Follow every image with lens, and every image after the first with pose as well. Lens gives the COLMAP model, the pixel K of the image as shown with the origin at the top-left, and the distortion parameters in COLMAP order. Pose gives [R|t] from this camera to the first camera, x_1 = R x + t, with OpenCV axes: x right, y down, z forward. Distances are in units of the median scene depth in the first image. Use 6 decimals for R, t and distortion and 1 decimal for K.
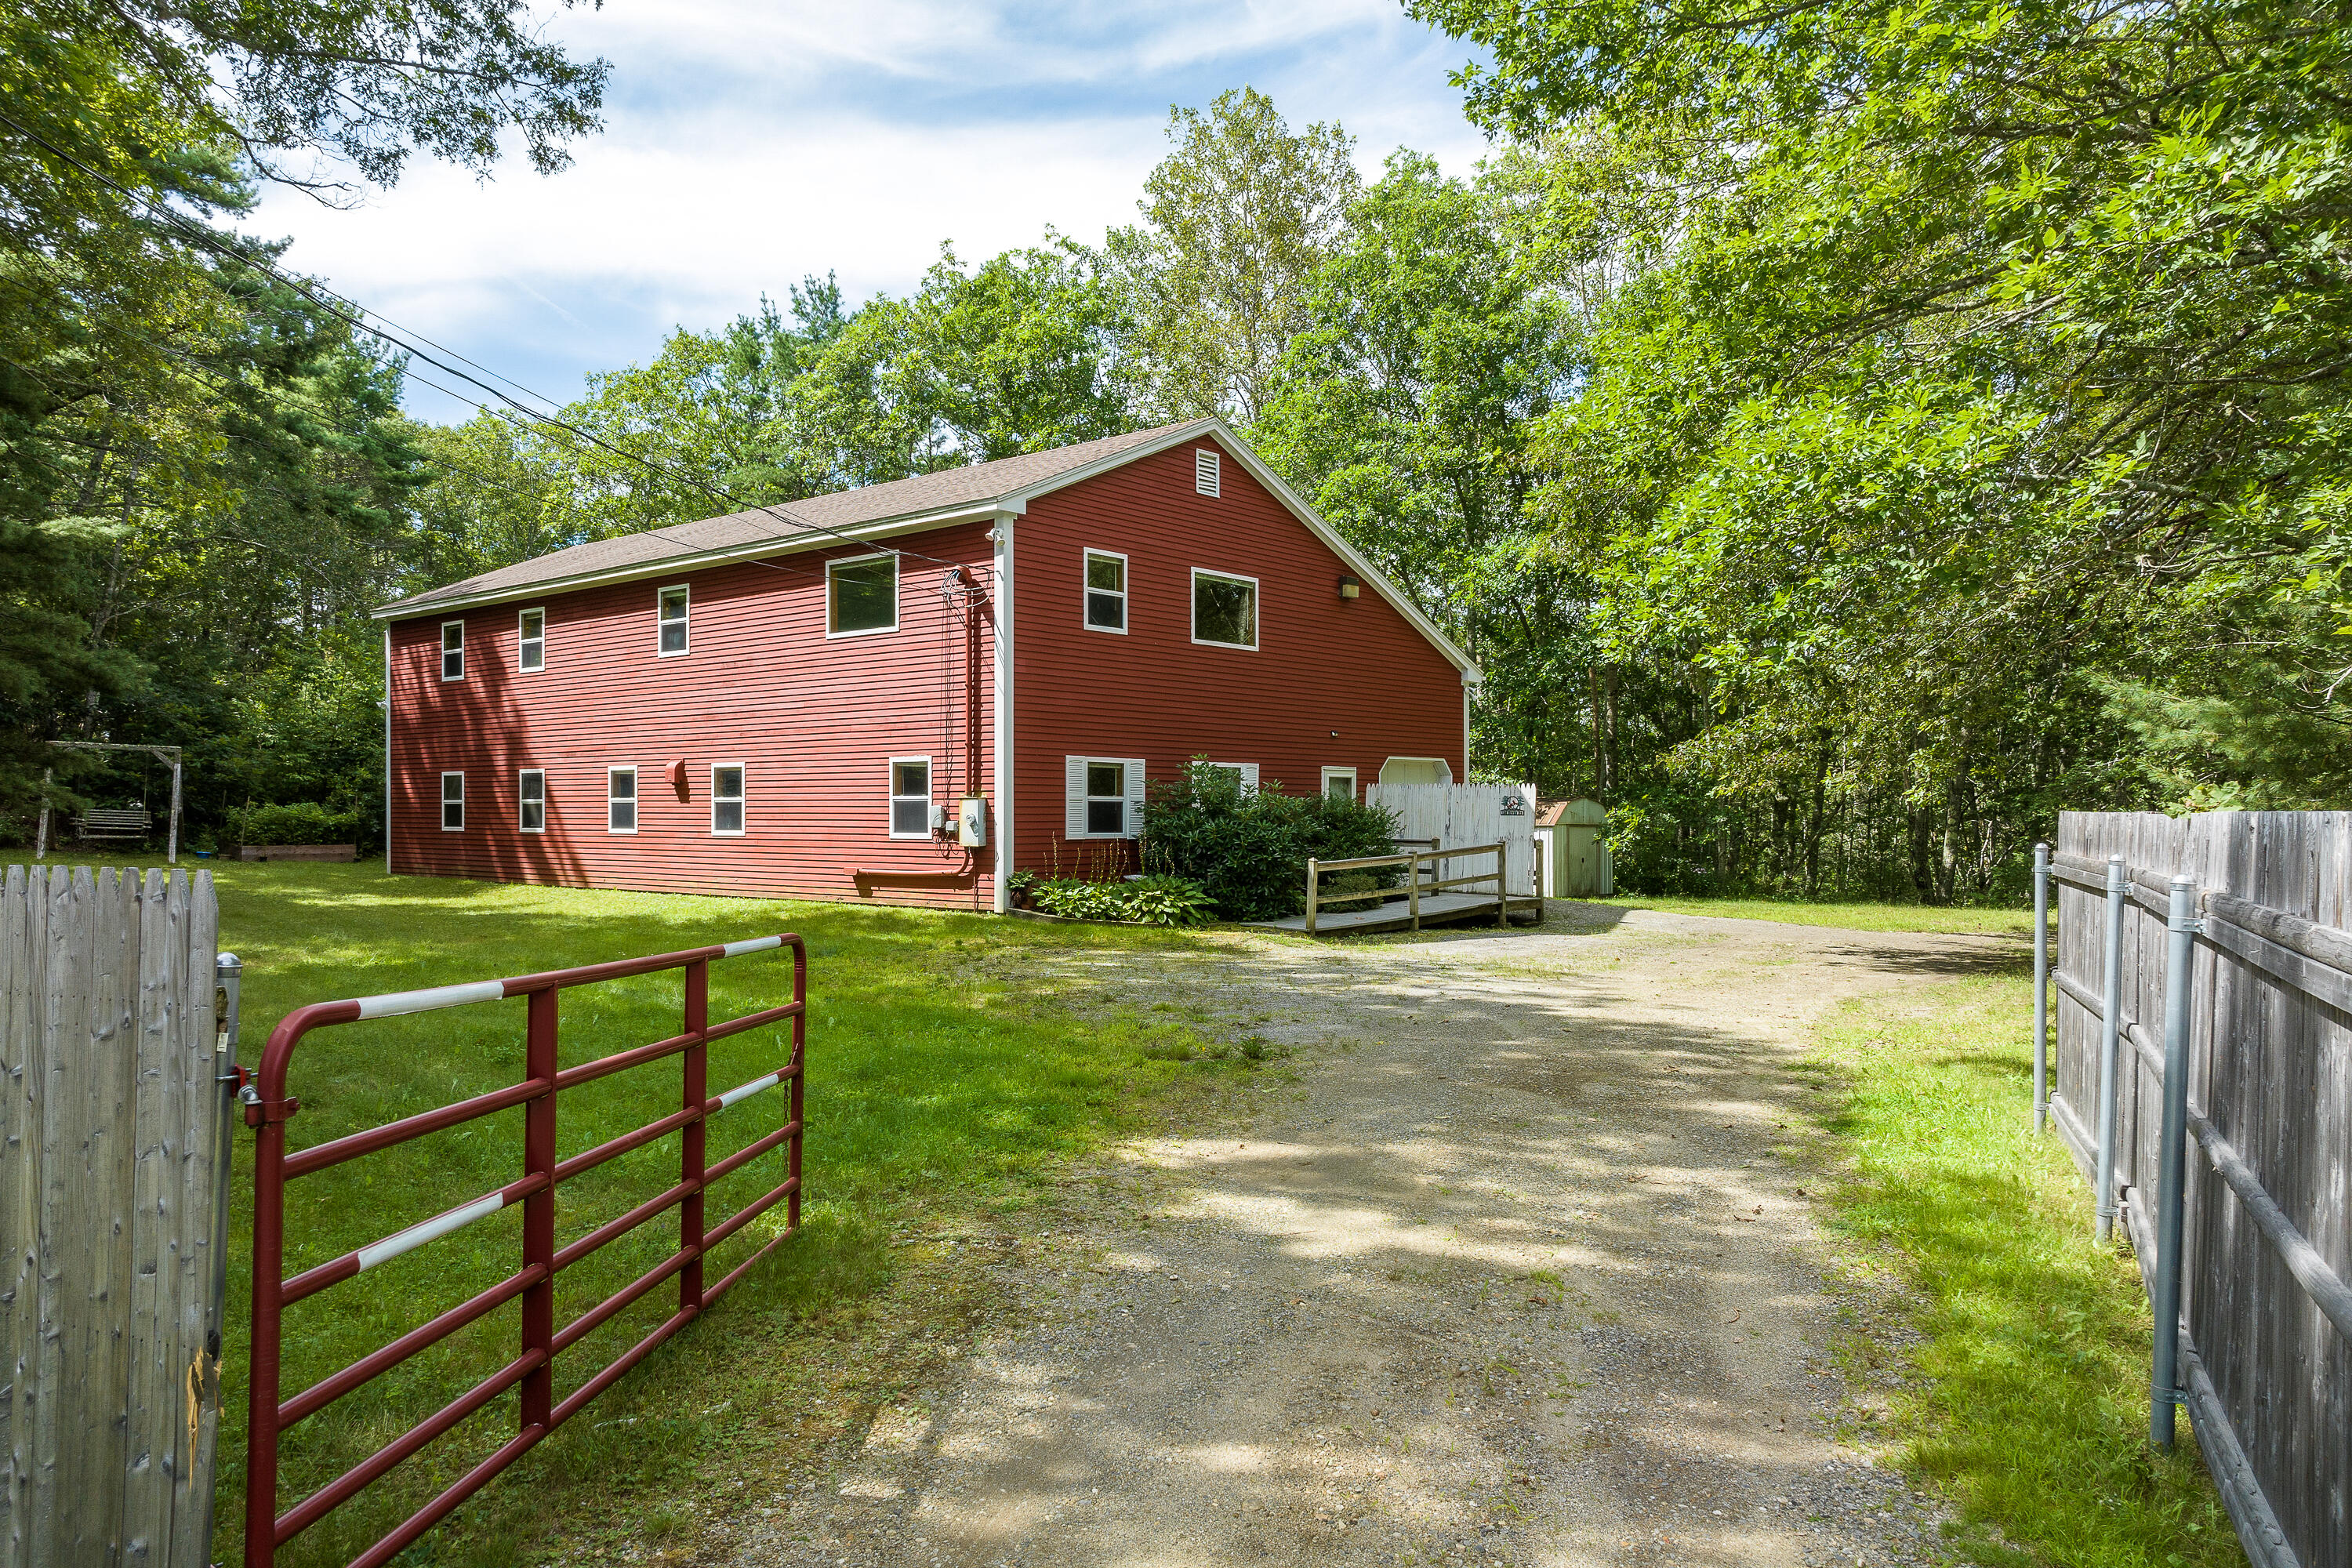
lens RADIAL K [[1625.4, 0, 1184.3], [0, 1625.4, 800.7], [0, 0, 1]] dist [0.004825, 0.001038]
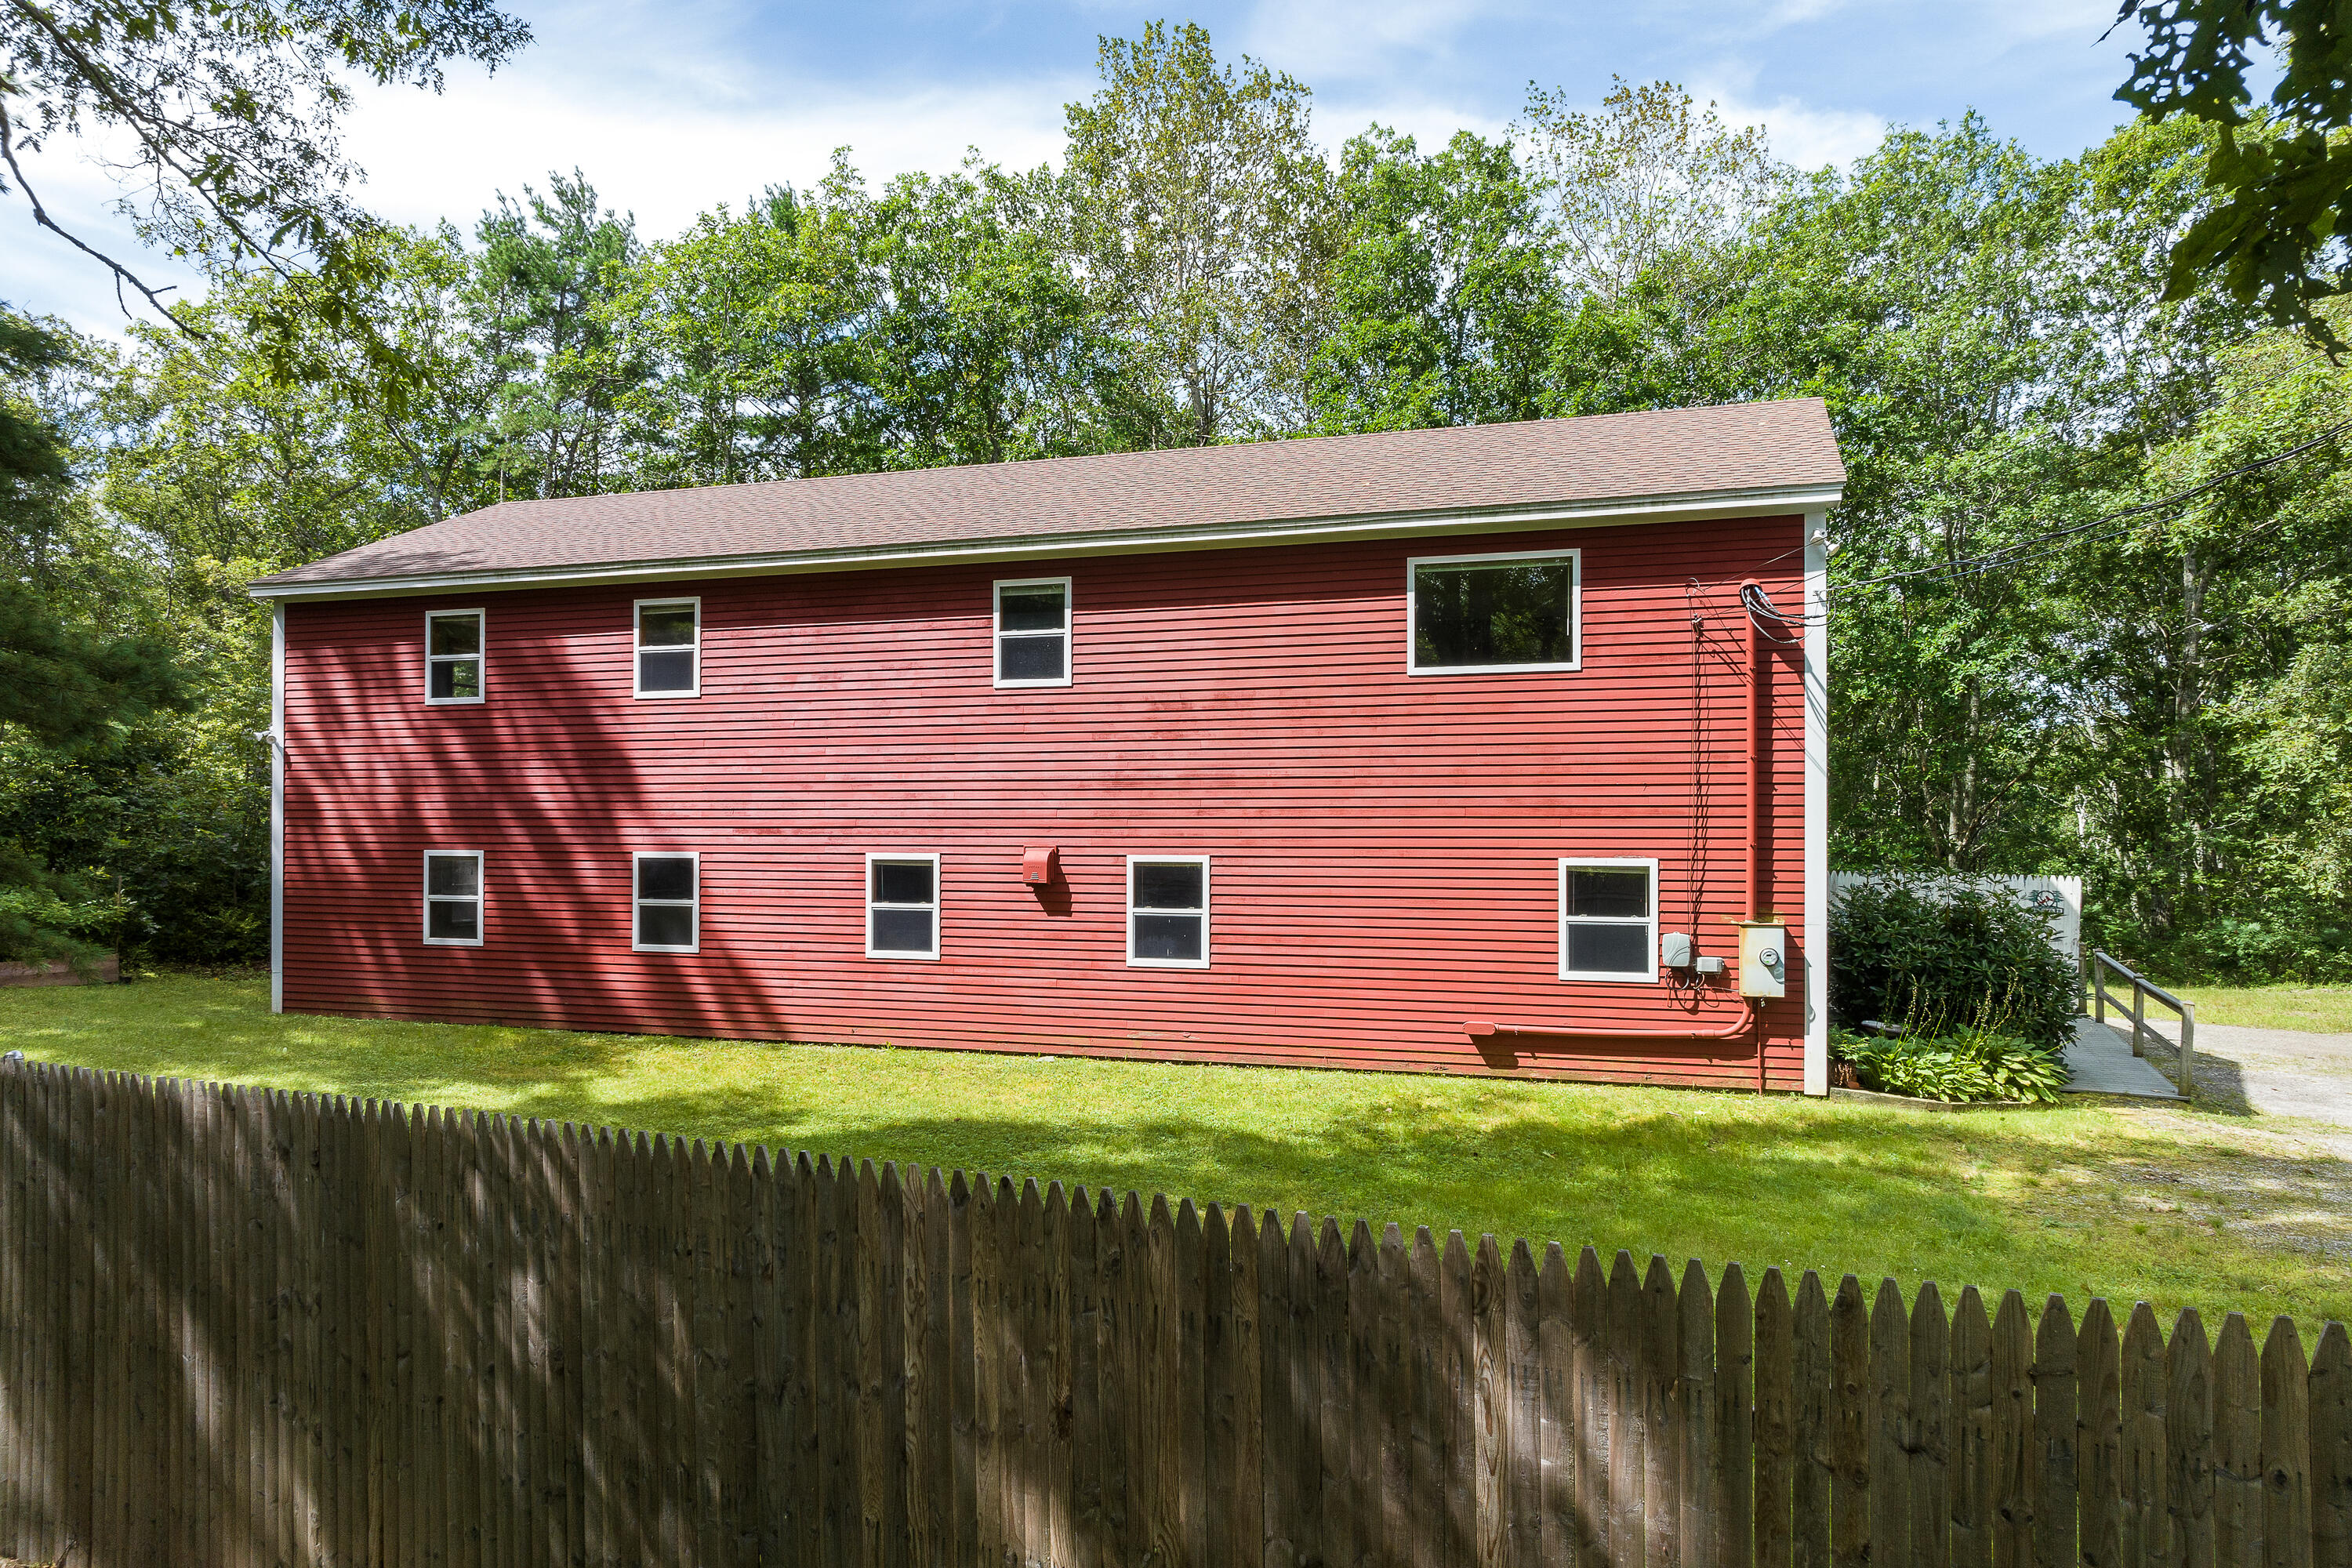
lens RADIAL K [[1625.4, 0, 1184.3], [0, 1625.4, 800.7], [0, 0, 1]] dist [0.004825, 0.001038]
pose [[0.931999, 0.007843, 0.362376, -0.526282], [-0.003955, 0.999926, -0.011468, -0.039065], [-0.362439, 0.009255, 0.931962, 0.399909]]
